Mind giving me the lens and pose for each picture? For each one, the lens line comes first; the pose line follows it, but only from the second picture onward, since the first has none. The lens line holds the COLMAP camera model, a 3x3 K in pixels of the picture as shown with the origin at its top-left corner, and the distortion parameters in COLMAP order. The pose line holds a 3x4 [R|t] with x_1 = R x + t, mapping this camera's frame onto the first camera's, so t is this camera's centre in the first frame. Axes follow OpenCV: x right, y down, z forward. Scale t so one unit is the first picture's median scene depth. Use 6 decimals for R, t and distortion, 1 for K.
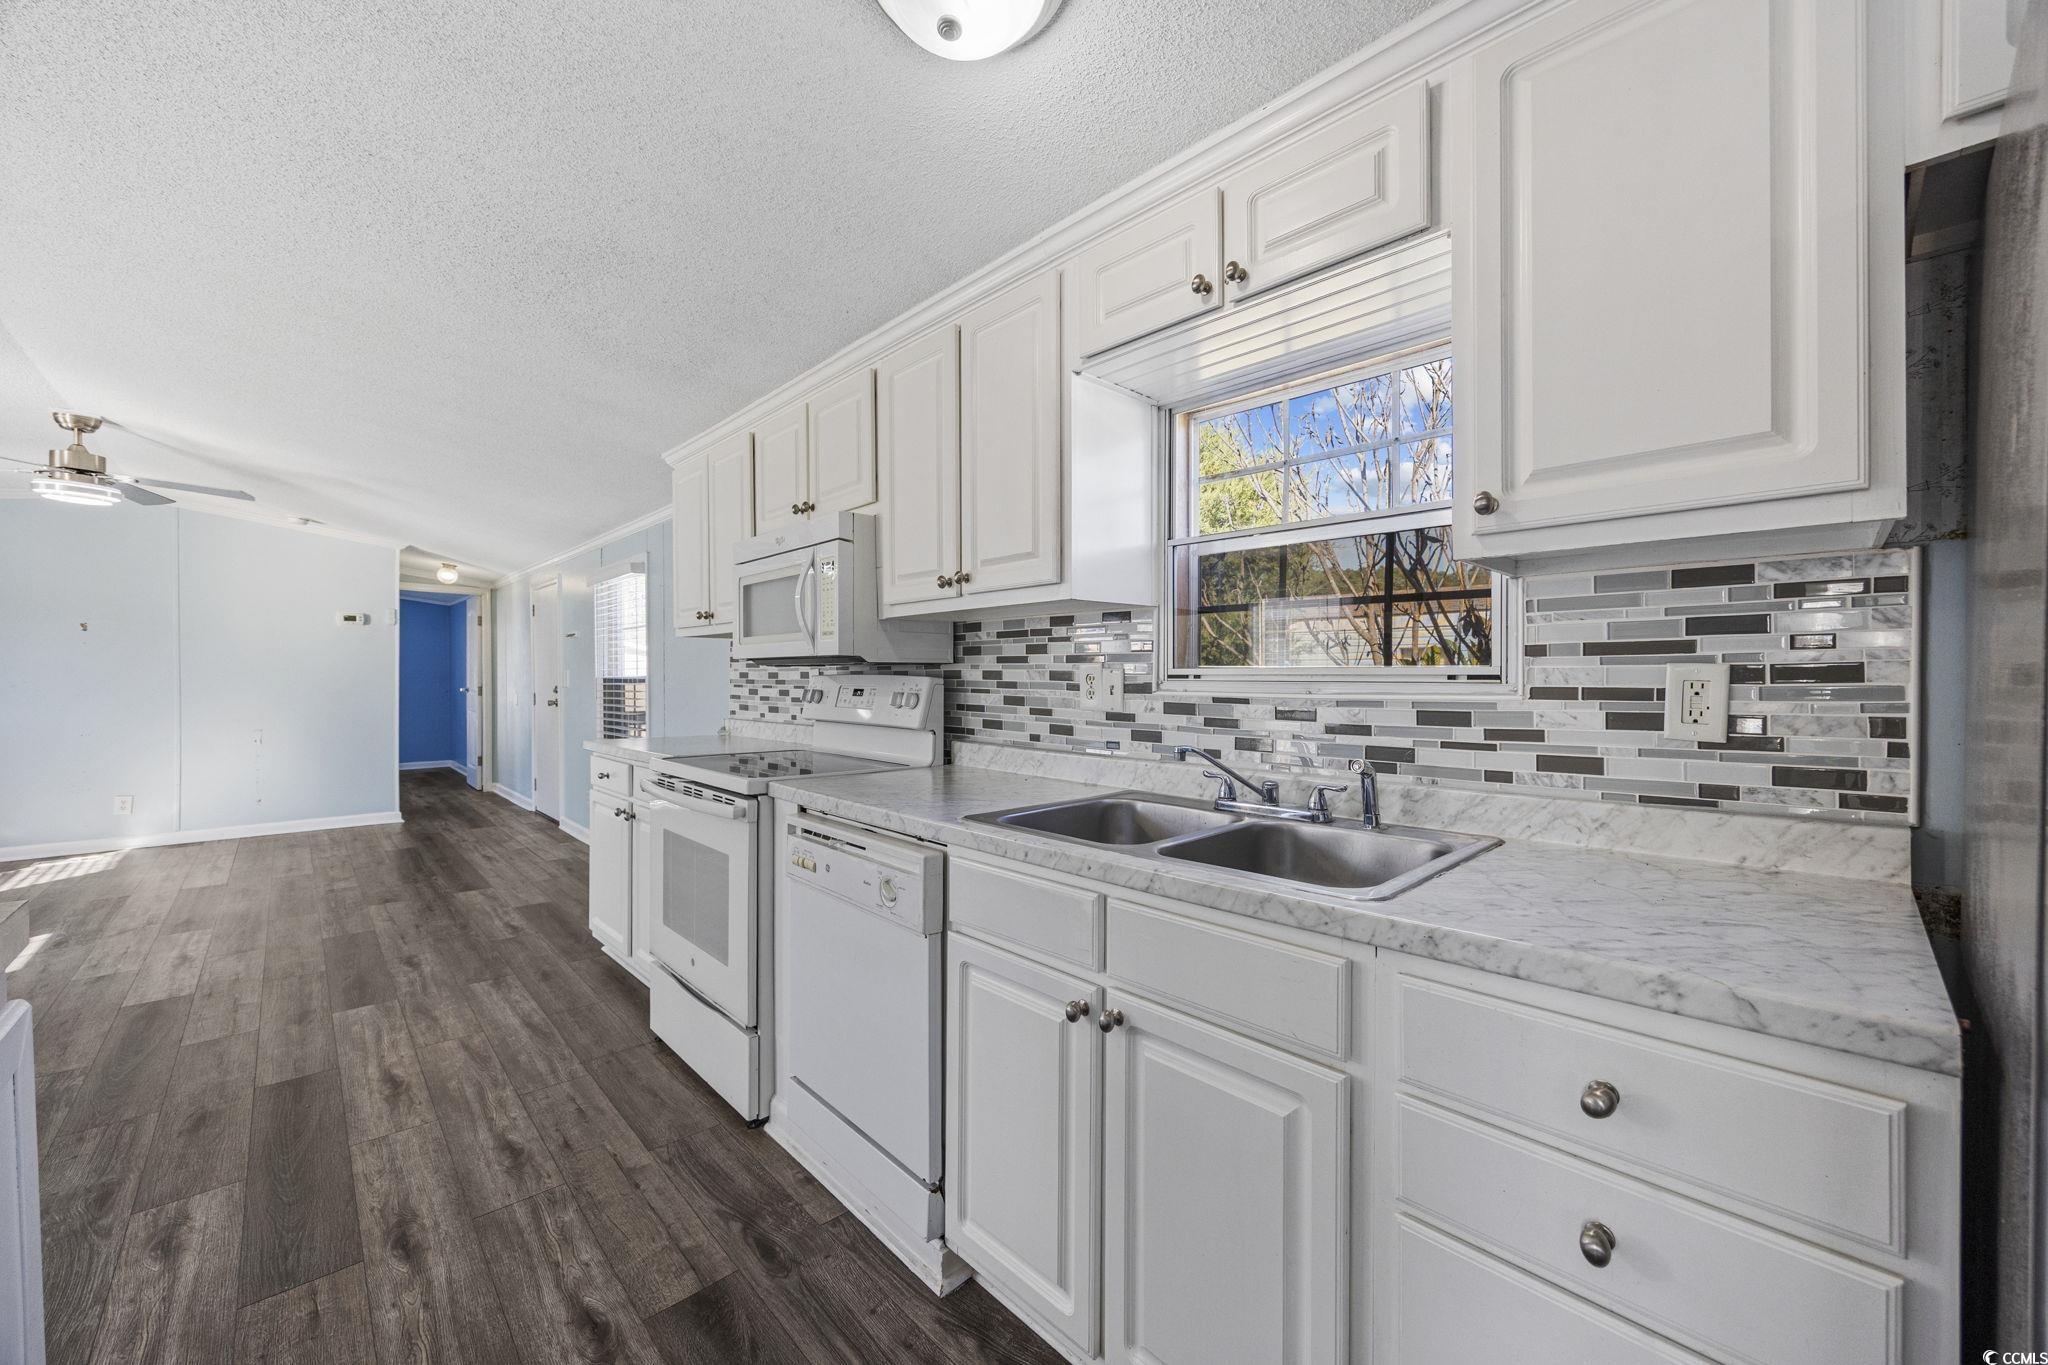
lens RADIAL K [[787.2, 0, 1034.6], [0, 787.2, 676.9], [0, 0, 1]] dist [0.000171, -0.000034]
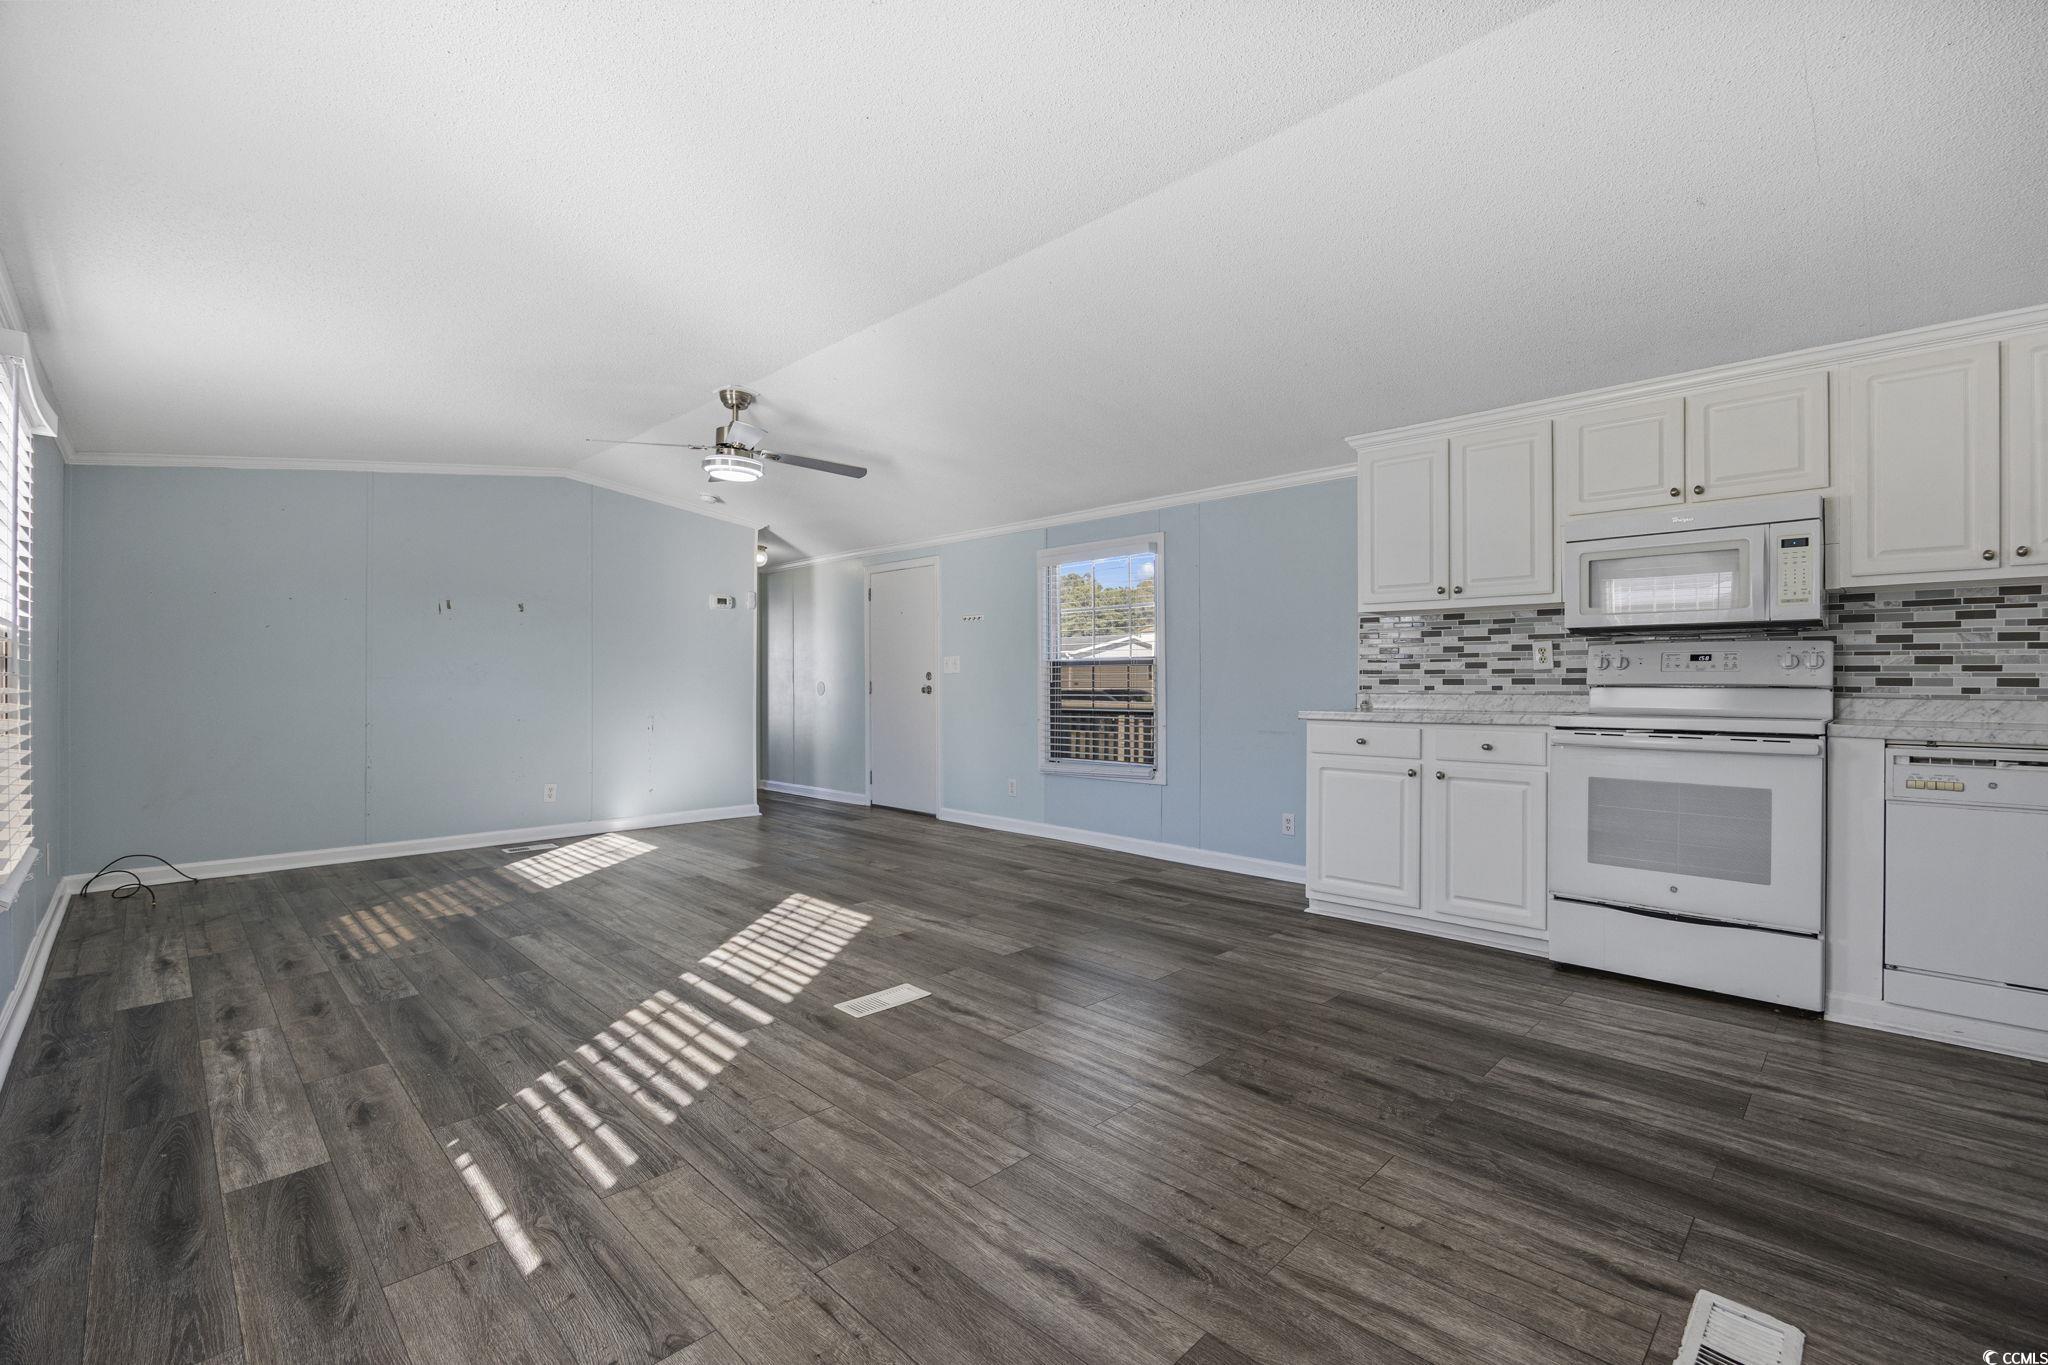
lens RADIAL K [[893.3, 0, 1032.6], [0, 893.3, 667.5], [0, 0, 1]] dist [-0.019692, 0.003396]
pose [[0.999408, 0.003066, 0.034264, -1.486335], [-0.002421, 0.999819, -0.018870, 0.073394], [-0.034316, 0.018776, 0.999235, -0.259787]]
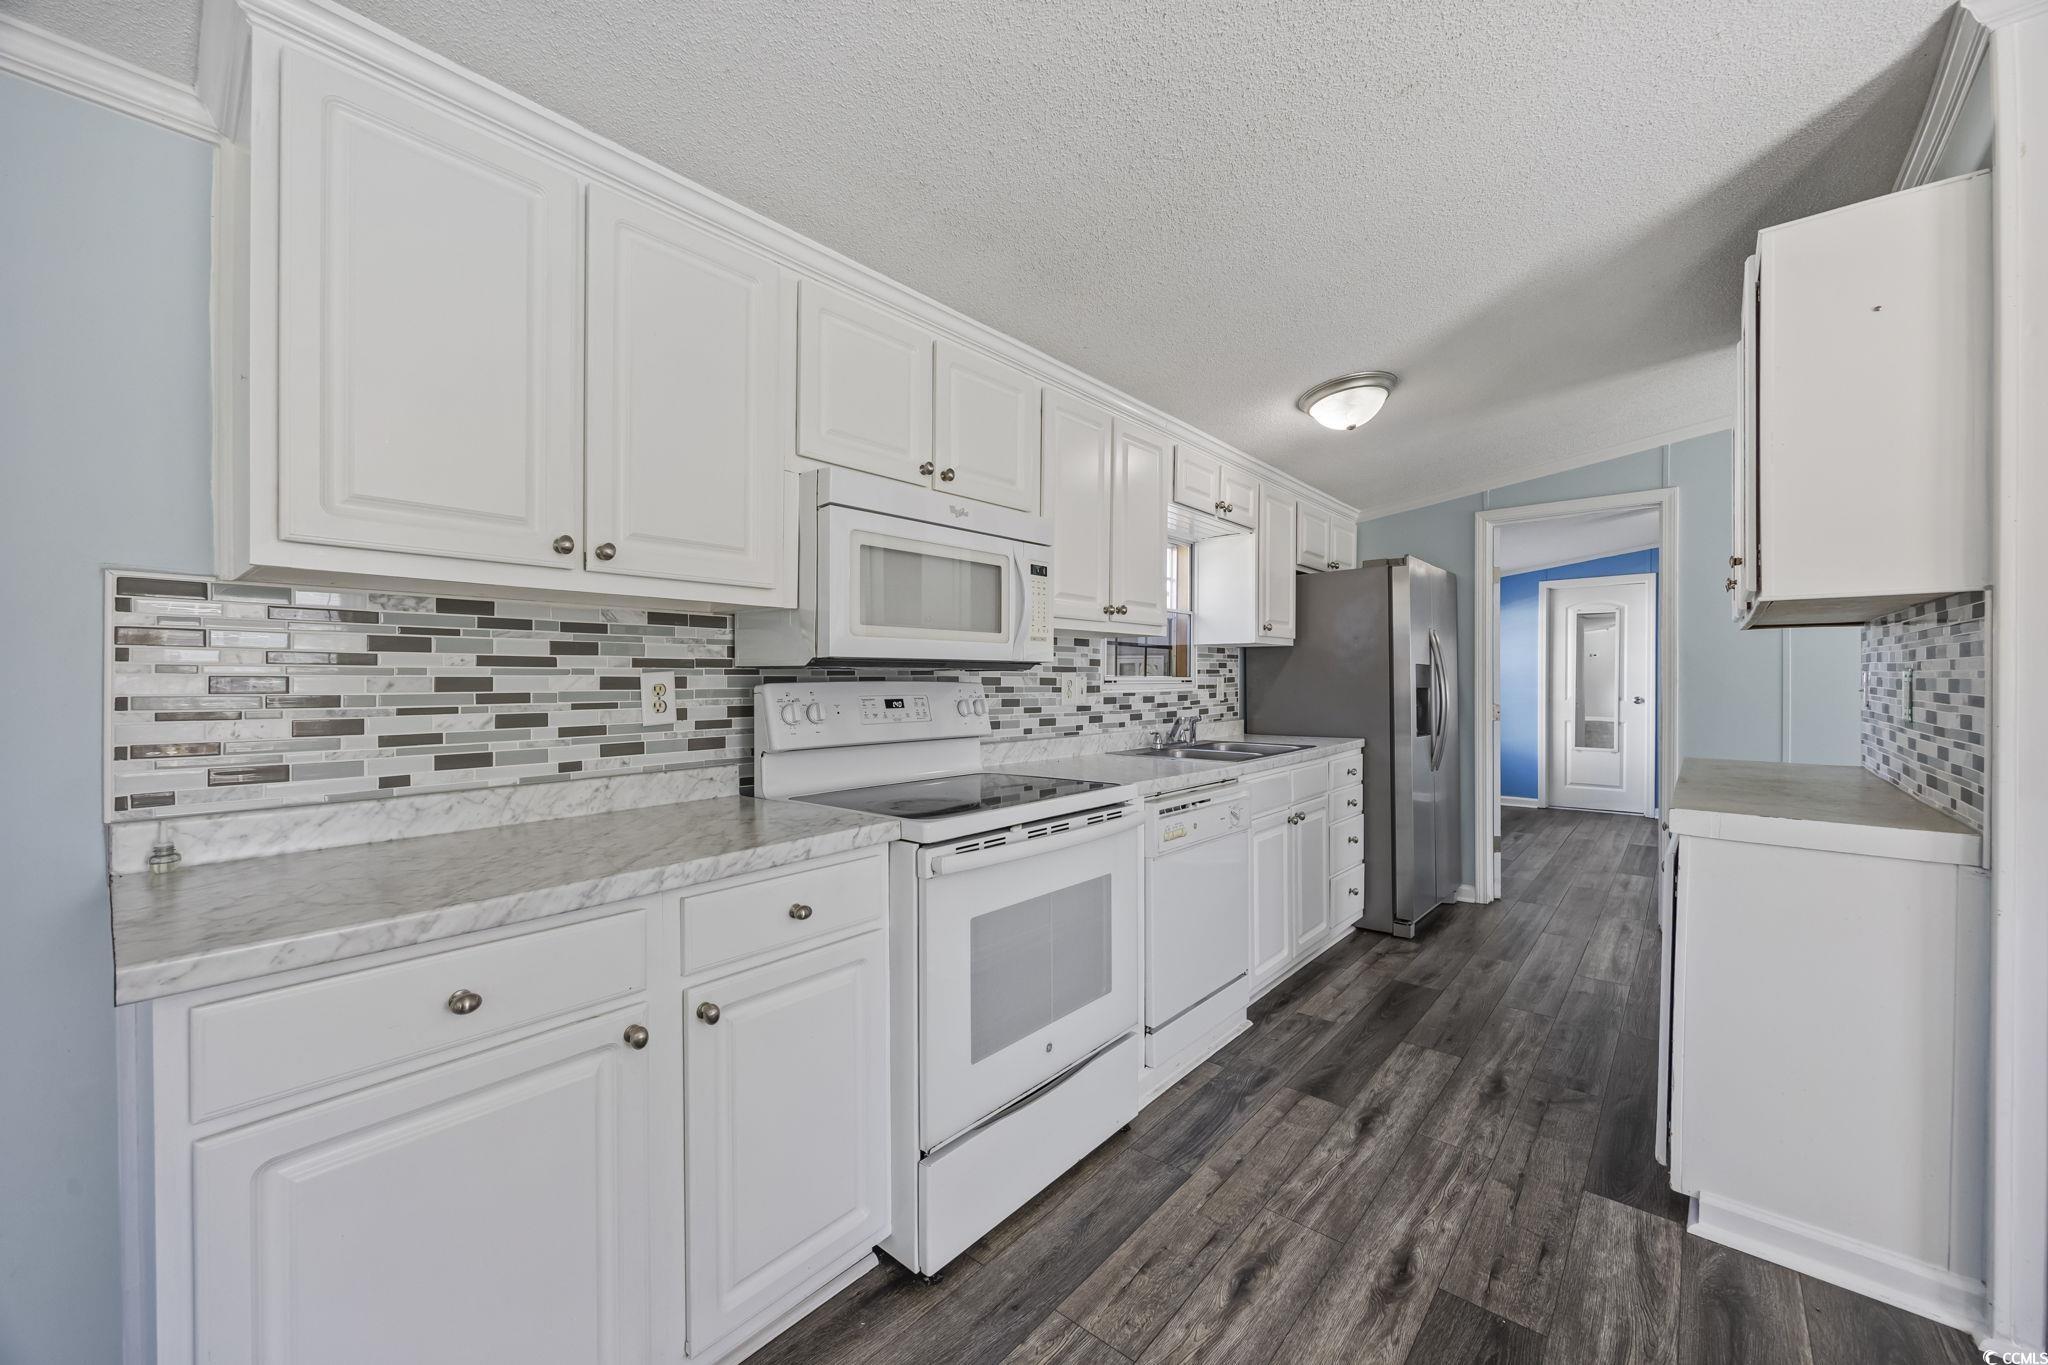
lens RADIAL K [[787.2, 0, 1036.3], [0, 787.2, 684.0], [0, 0, 1]] dist [0.000171, -0.000034]
pose [[-0.108173, -0.003776, 0.994125, -1.284037], [0.005116, 0.999977, 0.004355, -0.003162], [-0.994119, 0.005557, -0.108151, 1.162834]]
